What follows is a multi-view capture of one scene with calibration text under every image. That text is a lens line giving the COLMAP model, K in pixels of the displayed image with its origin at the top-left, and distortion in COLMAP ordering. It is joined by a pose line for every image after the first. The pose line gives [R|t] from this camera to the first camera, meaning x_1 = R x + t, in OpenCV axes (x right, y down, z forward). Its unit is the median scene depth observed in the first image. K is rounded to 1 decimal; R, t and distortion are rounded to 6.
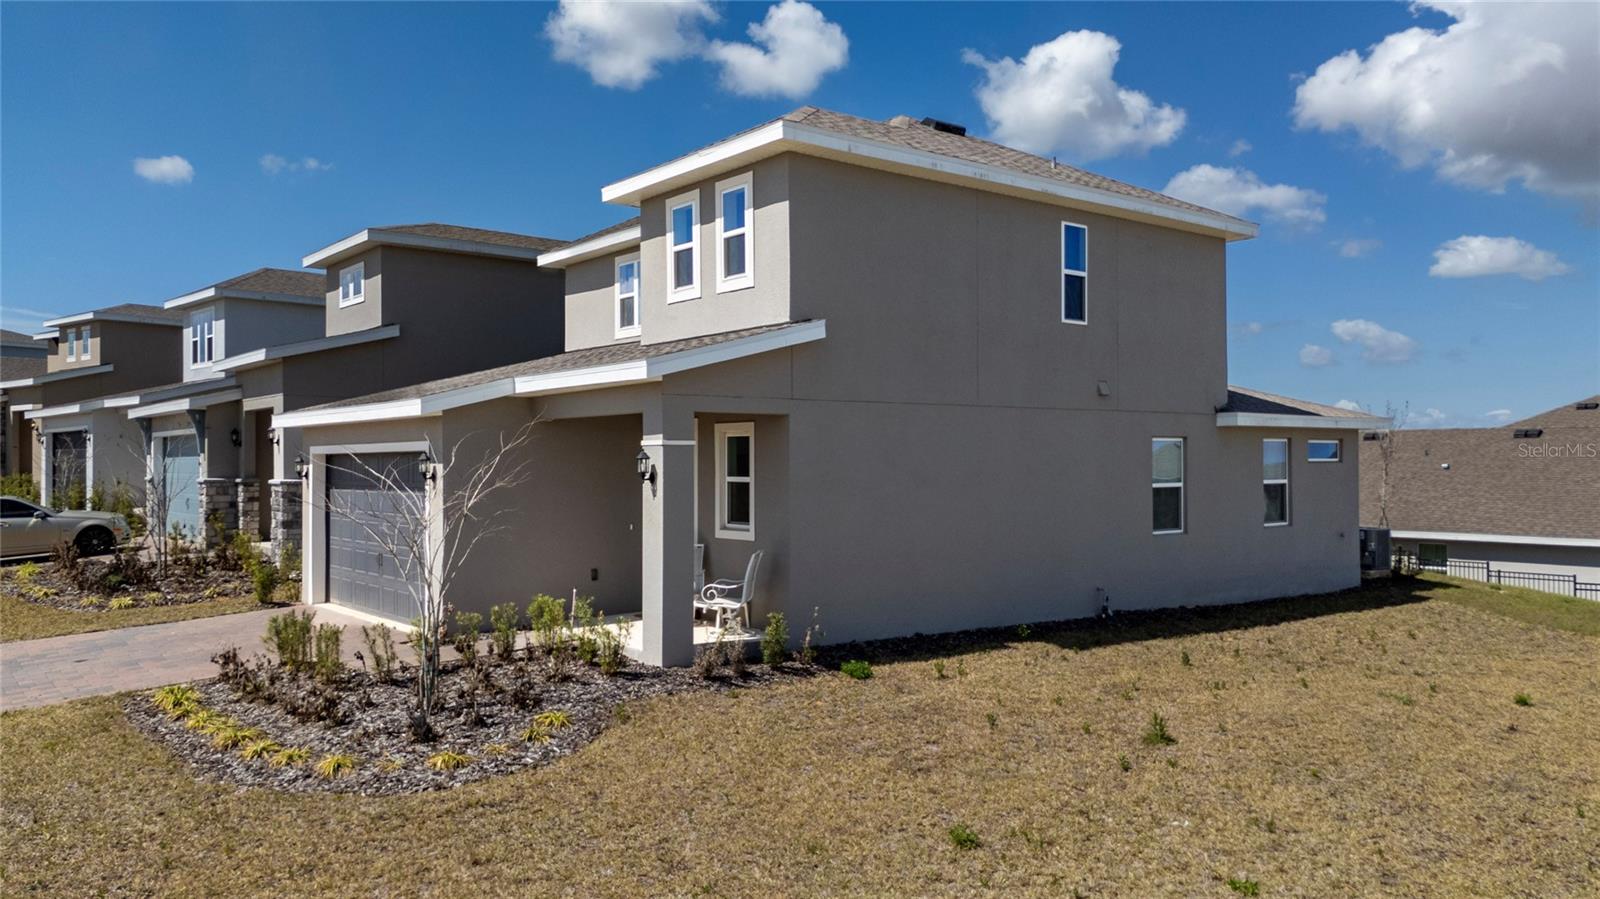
lens RADIAL K [[1173.0, 0, 816.8], [0, 1173.0, 454.7], [0, 0, 1]] dist [0.066365, -0.055230]
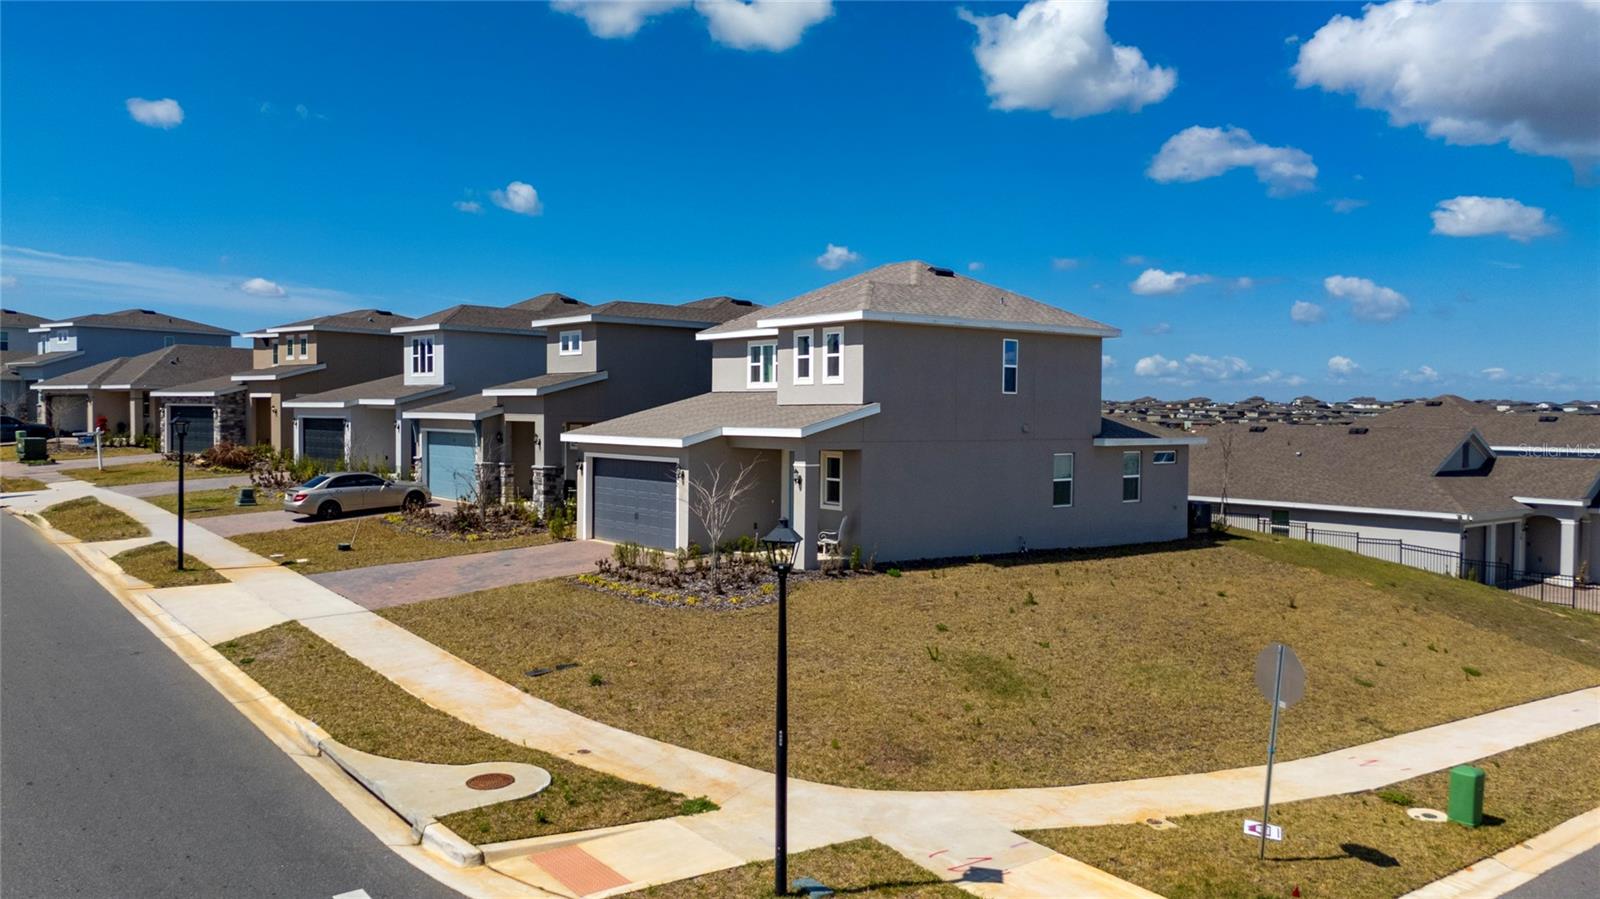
lens RADIAL K [[1173.0, 0, 806.3], [0, 1173.0, 458.3], [0, 0, 1]] dist [0.066365, -0.055230]
pose [[0.999913, 0.012980, -0.002550, -0.093452], [-0.012846, 0.998814, 0.046956, -0.092687], [0.003156, -0.046919, 0.998894, -0.845695]]
